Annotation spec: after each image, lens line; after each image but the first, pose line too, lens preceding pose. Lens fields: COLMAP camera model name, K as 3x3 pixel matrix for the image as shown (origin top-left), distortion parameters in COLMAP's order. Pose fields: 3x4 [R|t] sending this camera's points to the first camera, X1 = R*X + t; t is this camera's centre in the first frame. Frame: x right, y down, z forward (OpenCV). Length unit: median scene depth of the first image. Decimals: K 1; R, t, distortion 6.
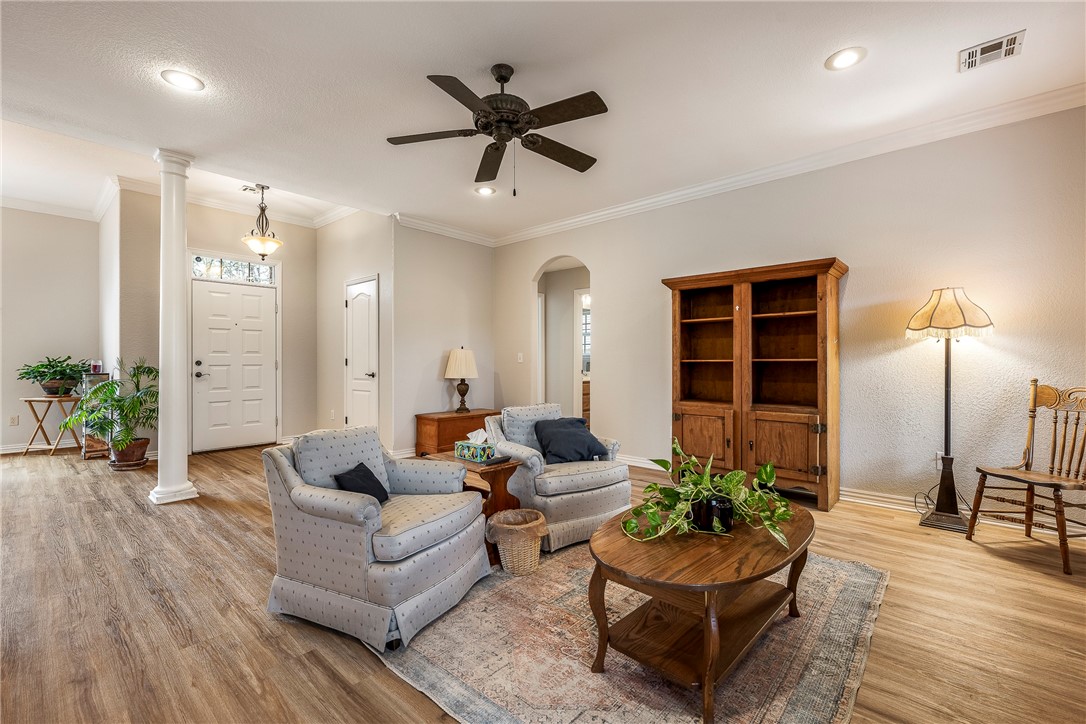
lens RADIAL K [[473.7, 0, 546.4], [0, 473.7, 353.9], [0, 0, 1]] dist [-0.004522, 0.001790]
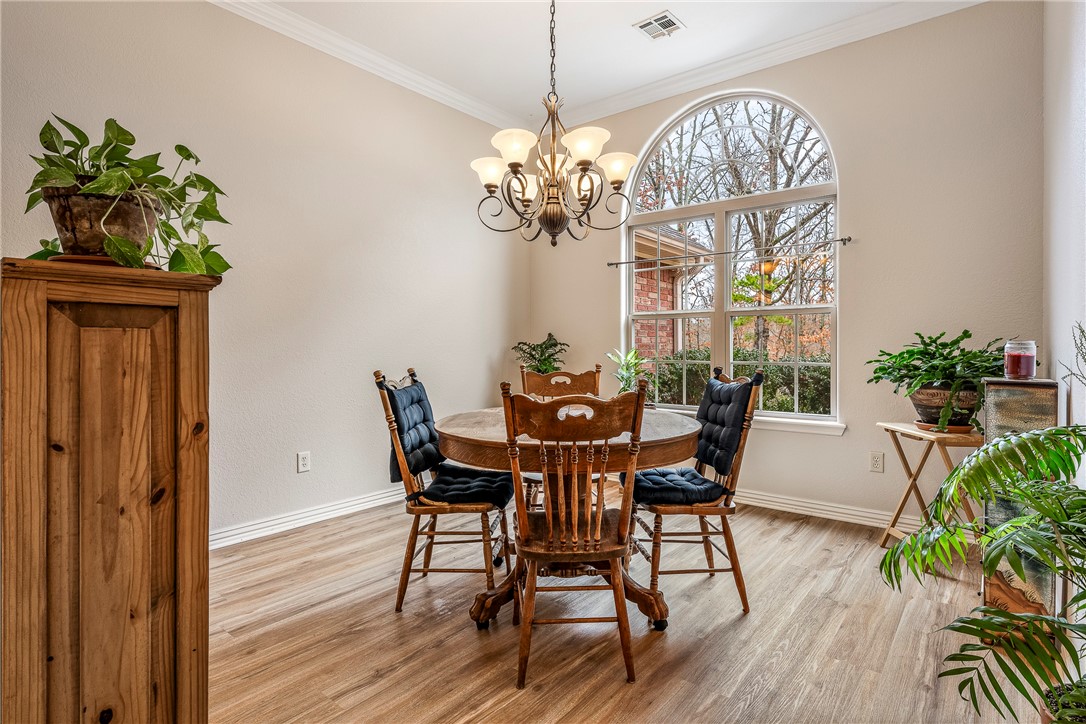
lens RADIAL K [[561.0, 0, 542.4], [0, 561.0, 352.9], [0, 0, 1]] dist [-0.005985, -0.000630]
pose [[0.051783, 0.017820, -0.998499, -0.802250], [0.014751, 0.999718, 0.018607, 0.013884], [0.998549, -0.015693, 0.051506, 0.891661]]
